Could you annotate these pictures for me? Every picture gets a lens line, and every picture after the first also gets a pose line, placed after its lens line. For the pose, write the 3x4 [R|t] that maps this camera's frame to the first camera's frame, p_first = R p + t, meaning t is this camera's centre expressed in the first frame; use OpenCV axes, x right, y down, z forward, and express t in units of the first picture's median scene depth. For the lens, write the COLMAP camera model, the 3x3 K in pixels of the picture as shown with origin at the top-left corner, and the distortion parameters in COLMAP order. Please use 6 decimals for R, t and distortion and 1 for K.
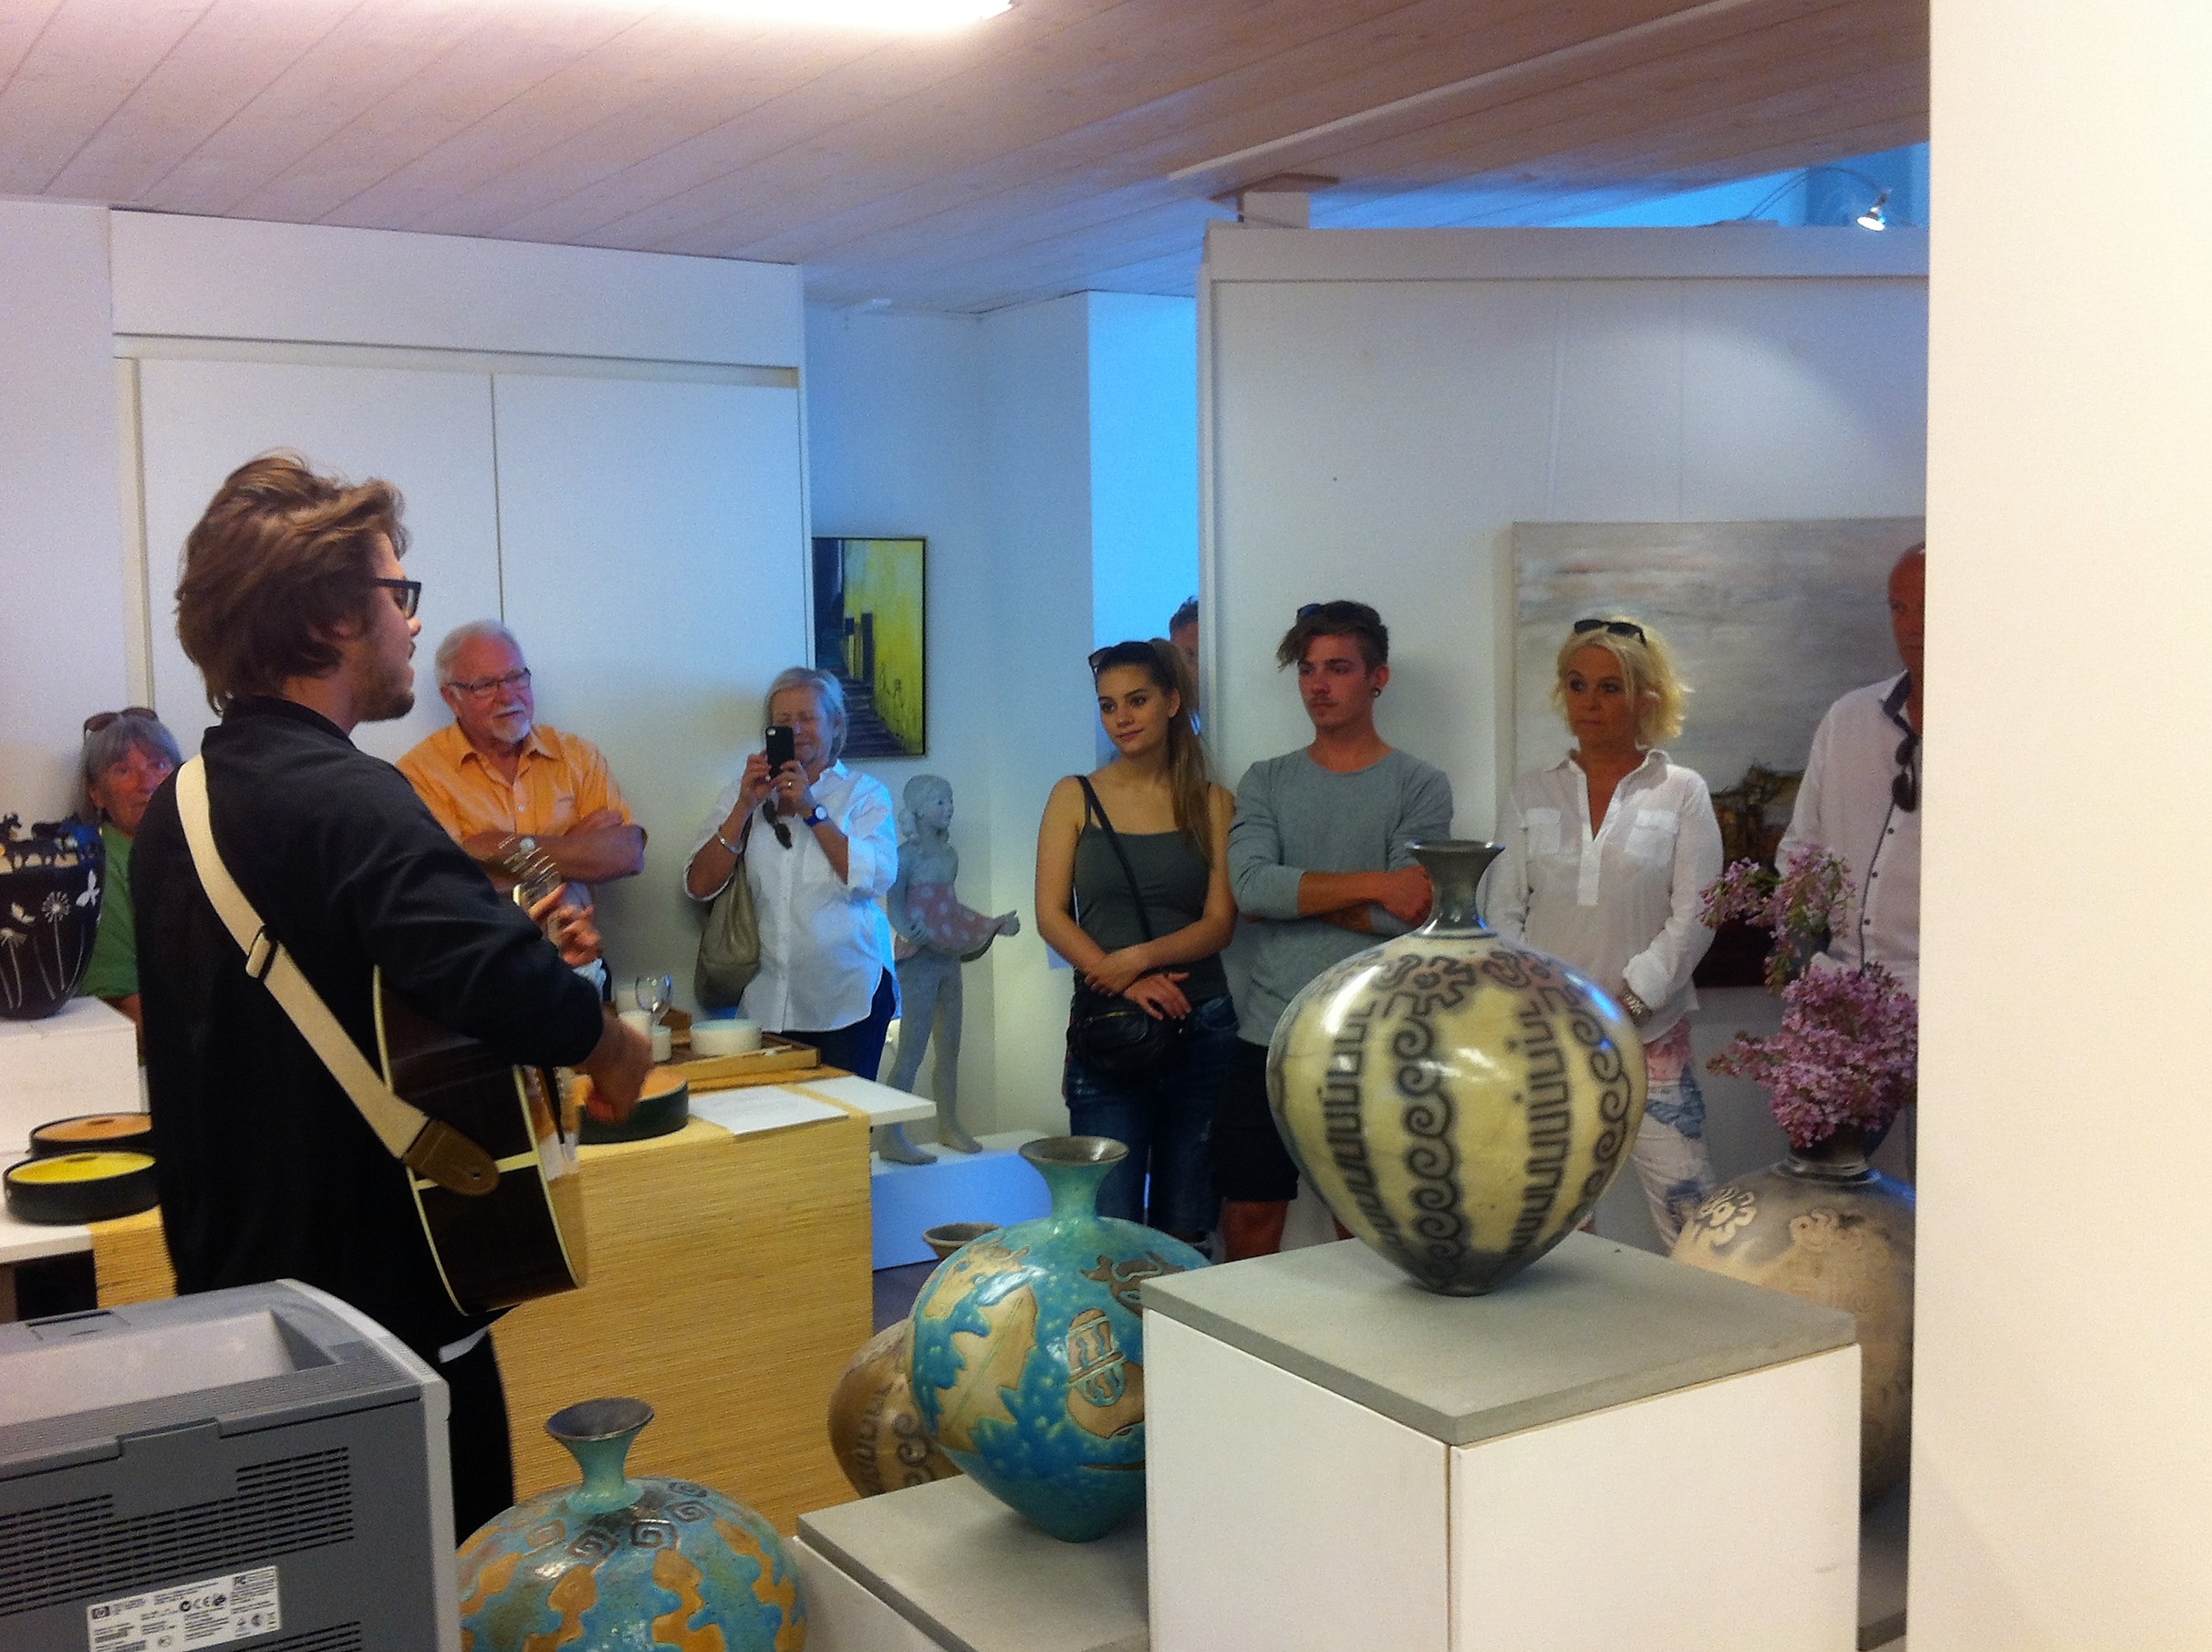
lens RADIAL K [[2239.7, 0, 1106.0], [0, 2239.7, 826.0], [0, 0, 1]] dist [0.199108, -0.428224]
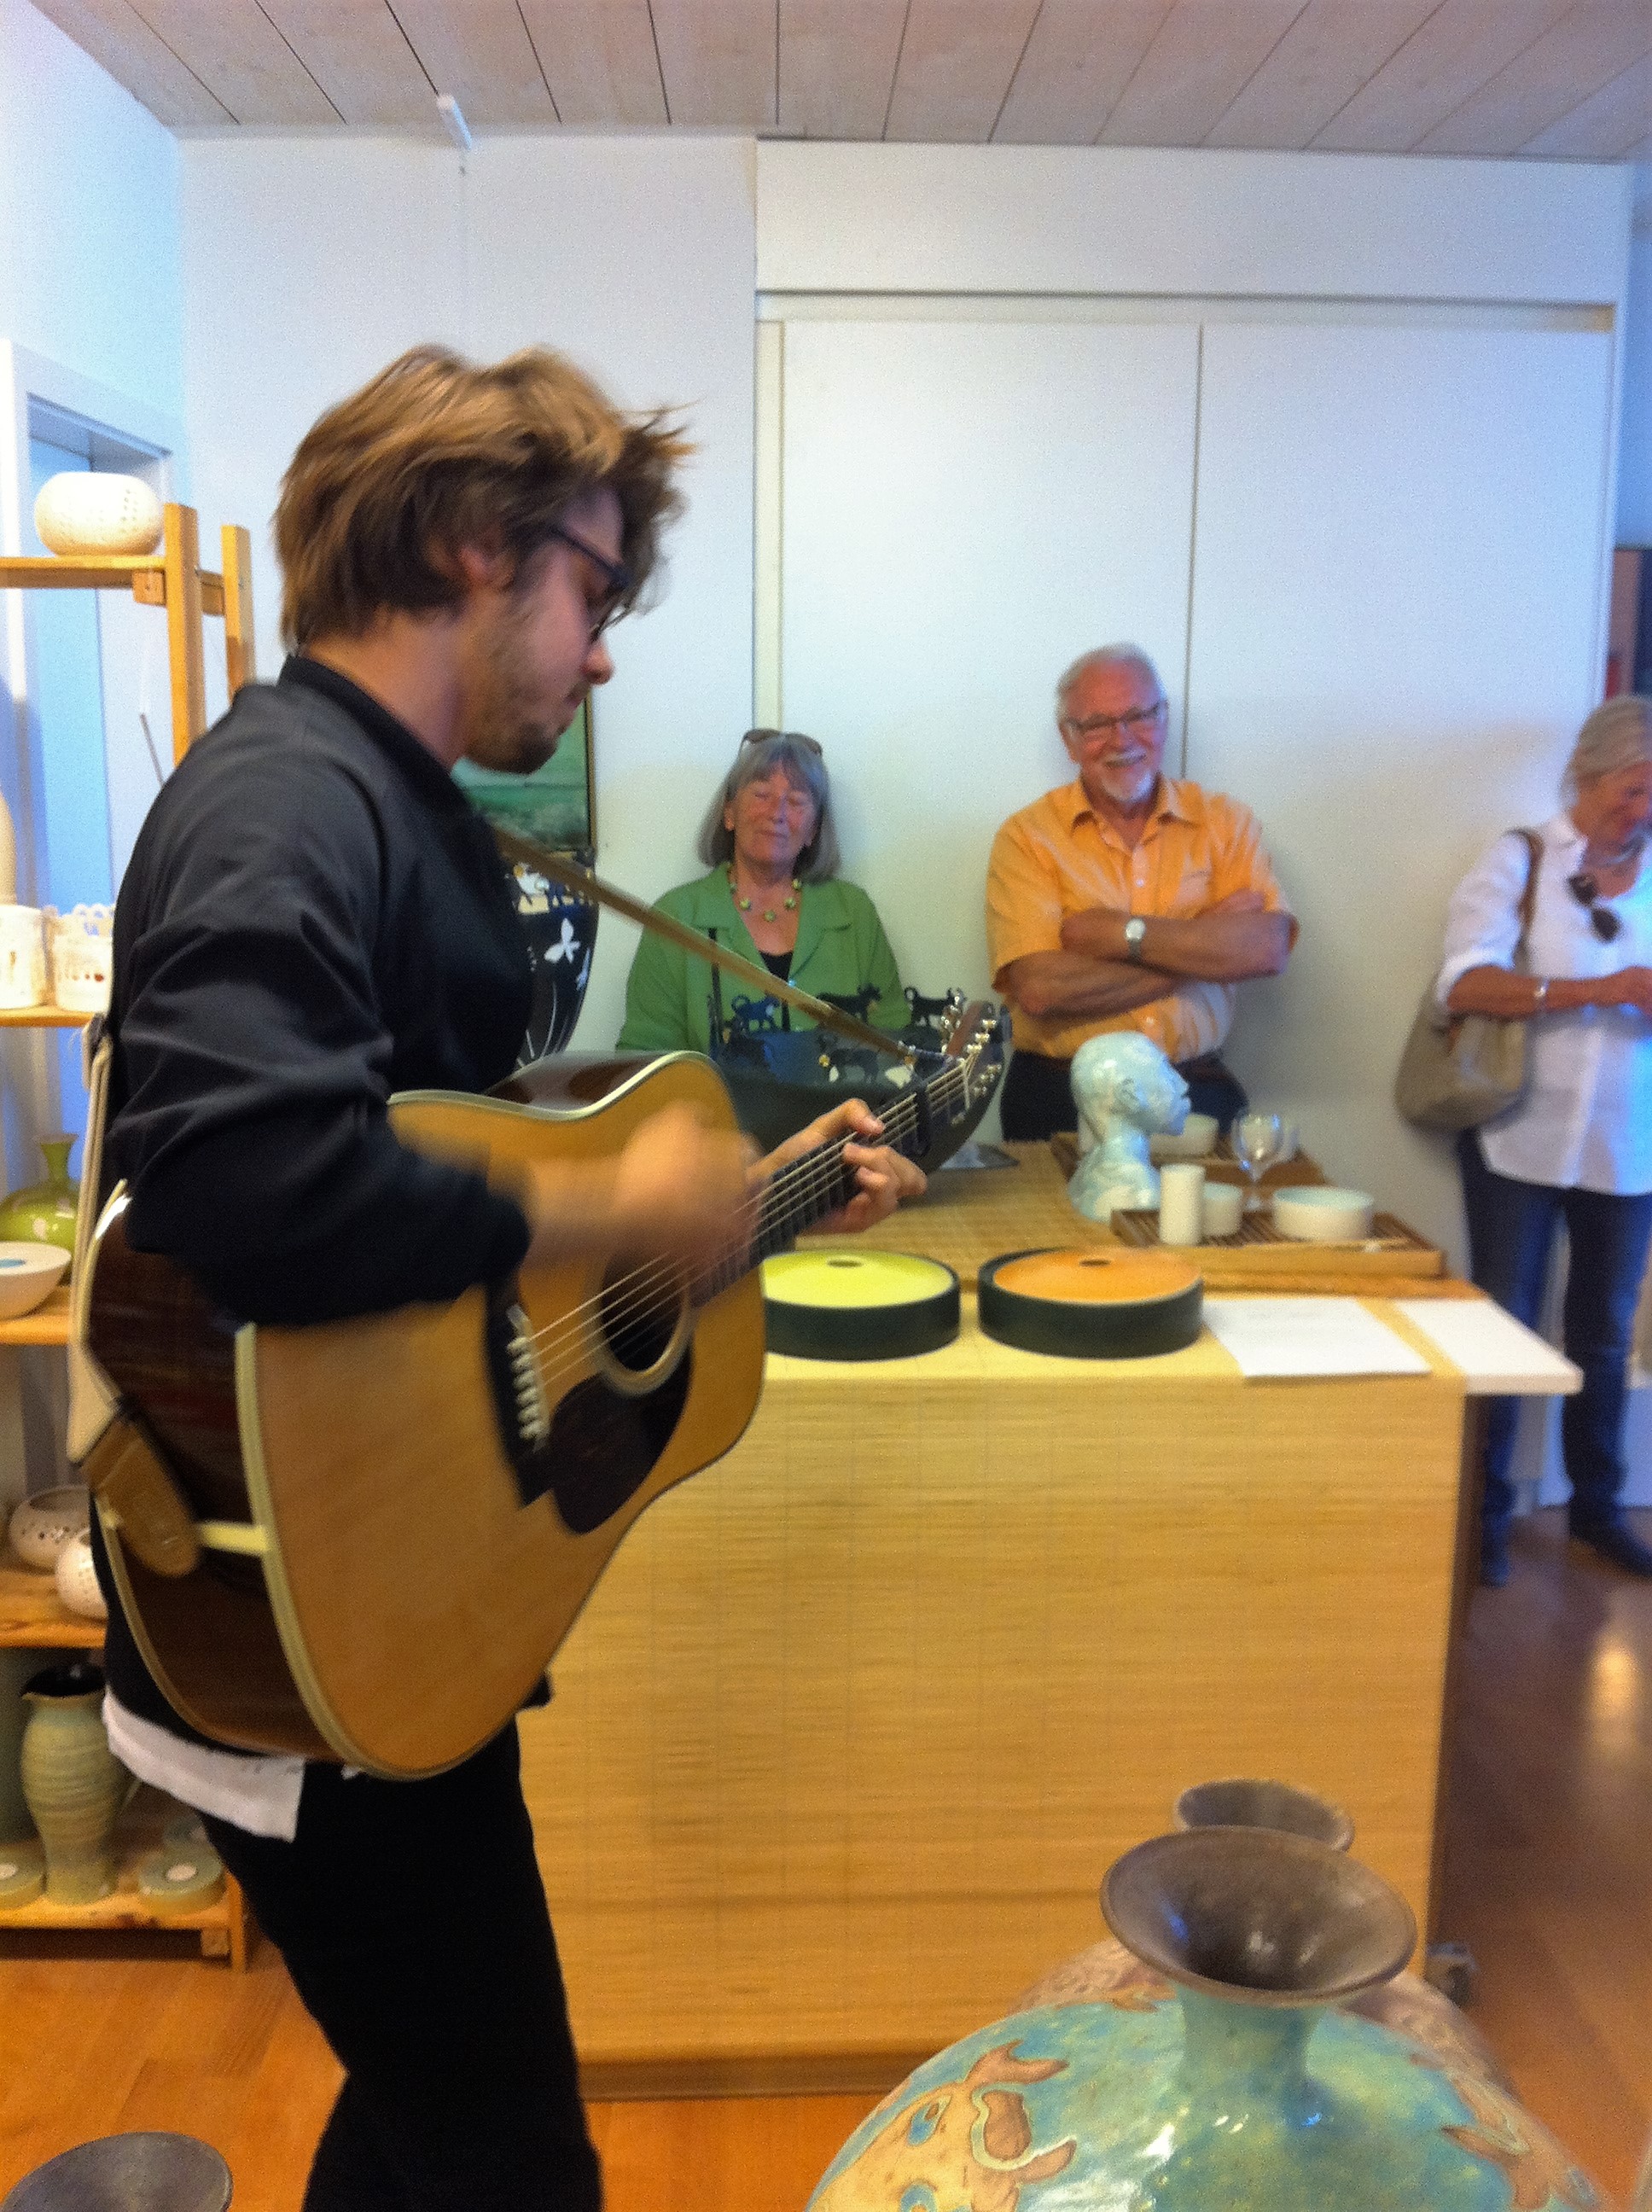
lens RADIAL K [[2239.6, 0, 826.0], [0, 2239.6, 1106.0], [0, 0, 1]] dist [0.199108, -0.428224]
pose [[0.870582, 0.110926, -0.479357, 0.030915], [-0.072178, 0.992508, 0.098585, -0.000469], [0.486701, -0.051227, 0.872065, 0.257920]]
